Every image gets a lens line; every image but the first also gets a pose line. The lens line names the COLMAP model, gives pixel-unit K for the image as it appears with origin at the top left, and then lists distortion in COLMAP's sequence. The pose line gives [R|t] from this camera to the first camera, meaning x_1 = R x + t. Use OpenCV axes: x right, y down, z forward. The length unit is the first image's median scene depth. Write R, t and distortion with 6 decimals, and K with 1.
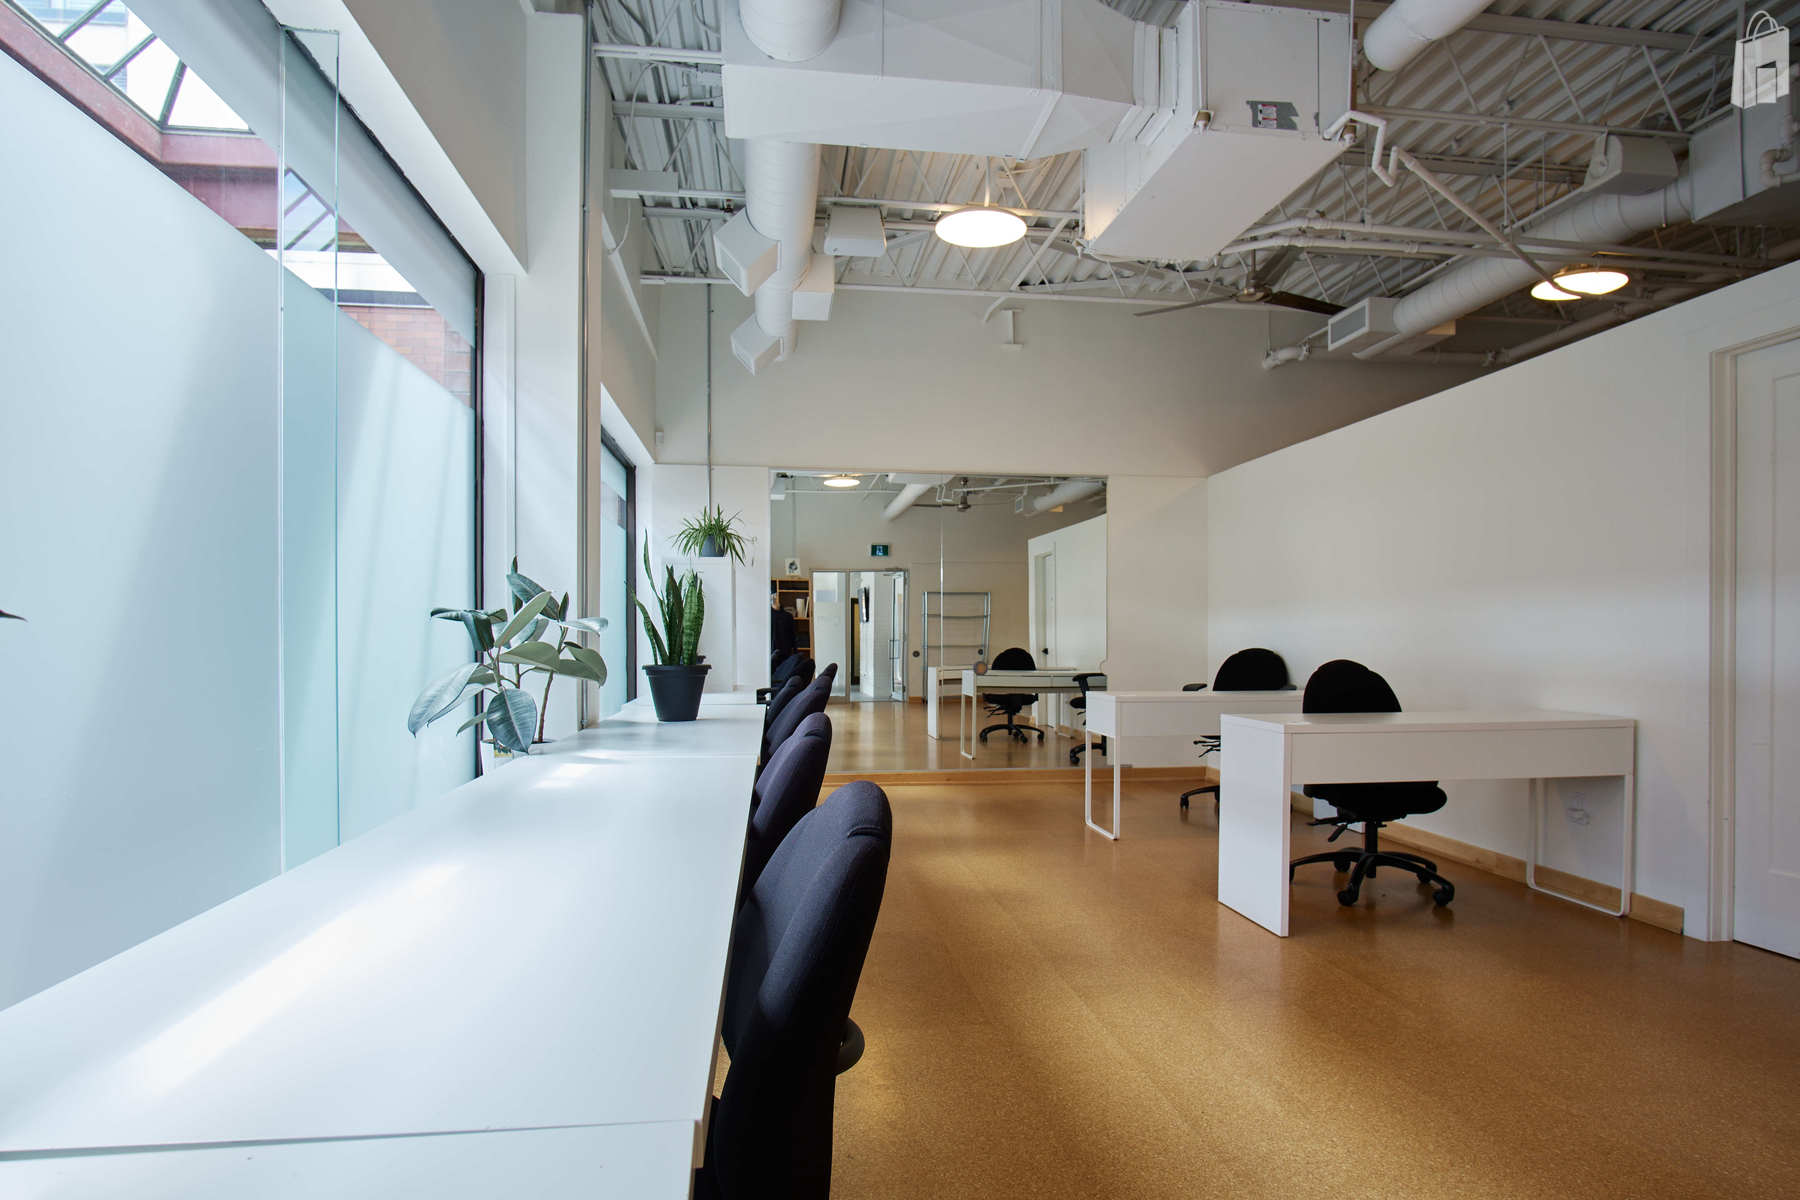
lens RADIAL K [[1015.4, 0, 928.3], [0, 1015.4, 656.7], [0, 0, 1]] dist [-0.005854, -0.000708]
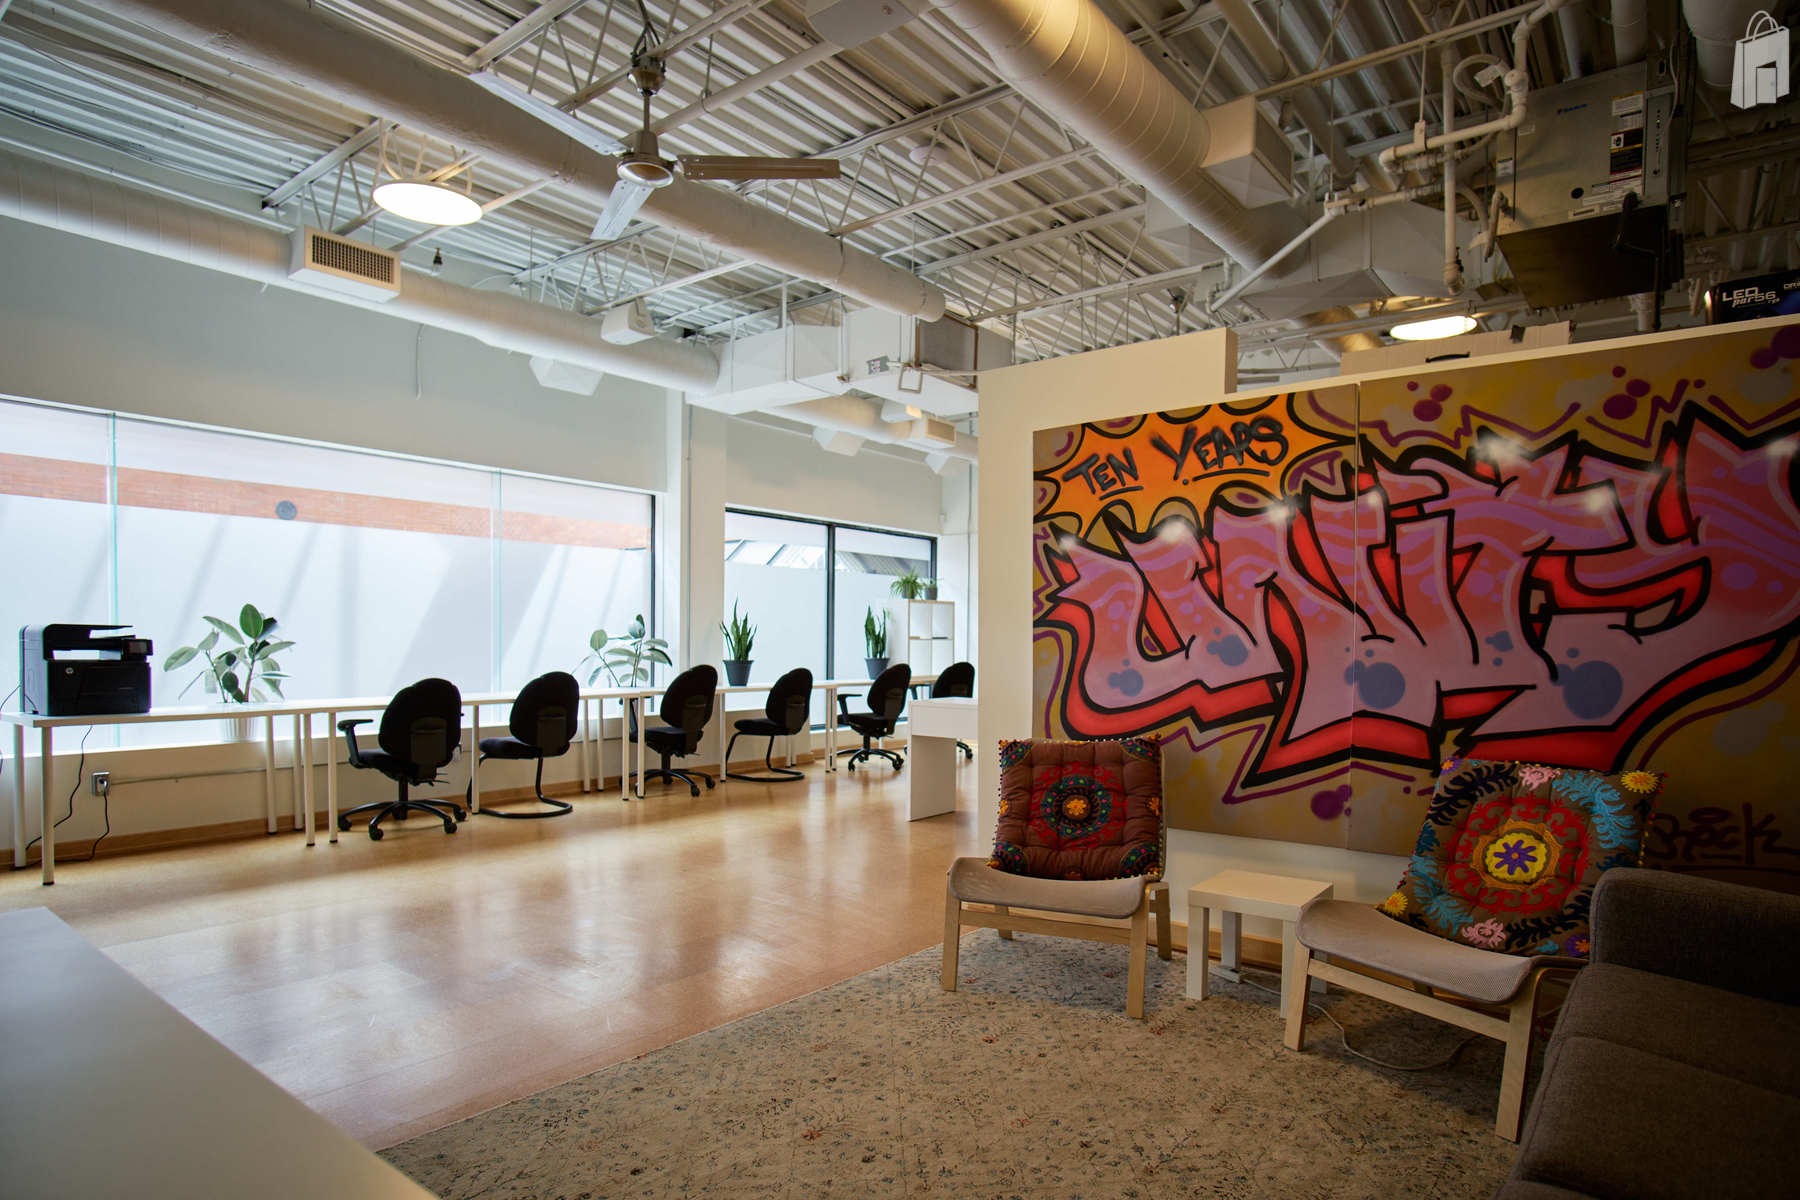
lens RADIAL K [[1015.4, 0, 928.3], [0, 1015.4, 656.7], [0, 0, 1]] dist [-0.005854, -0.000708]
pose [[0.693365, 0.019435, -0.720324, 1.364990], [-0.023669, 0.999711, 0.004190, -0.014007], [0.720198, 0.014144, 0.693625, -0.156474]]
